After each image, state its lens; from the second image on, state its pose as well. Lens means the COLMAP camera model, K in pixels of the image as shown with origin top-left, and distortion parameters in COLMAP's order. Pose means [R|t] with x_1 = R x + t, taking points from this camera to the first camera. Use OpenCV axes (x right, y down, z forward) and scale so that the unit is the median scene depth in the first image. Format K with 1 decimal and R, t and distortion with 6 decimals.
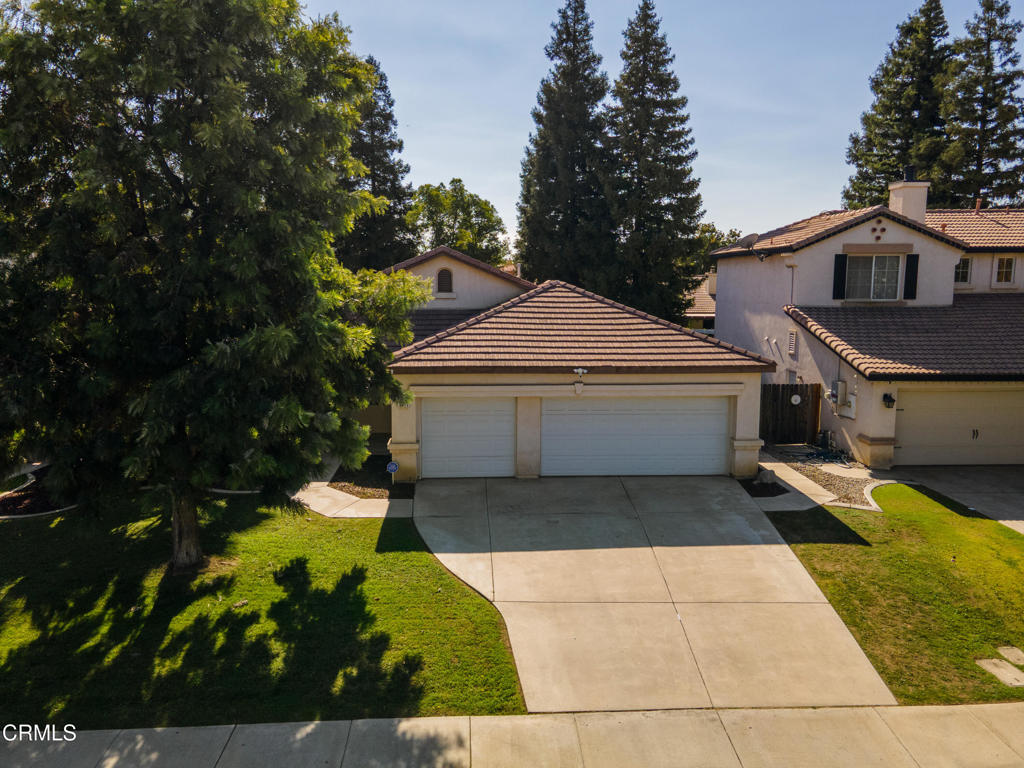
lens RADIAL K [[736.5, 0, 516.8], [0, 736.5, 370.4], [0, 0, 1]] dist [0.022377, 0.037013]
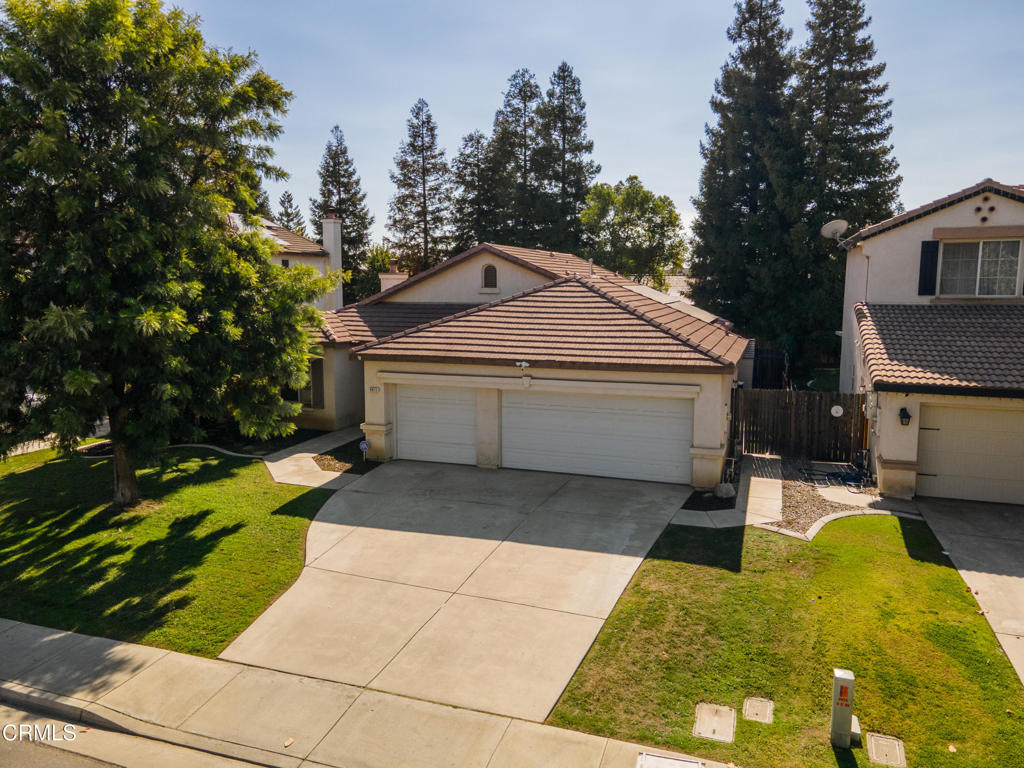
lens RADIAL K [[736.5, 0, 516.8], [0, 736.5, 370.4], [0, 0, 1]] dist [0.022377, 0.037013]
pose [[0.922860, 0.041933, -0.382846, 0.461123], [-0.042402, 0.999075, 0.007217, 0.002169], [0.382795, 0.009573, 0.923784, 0.075566]]
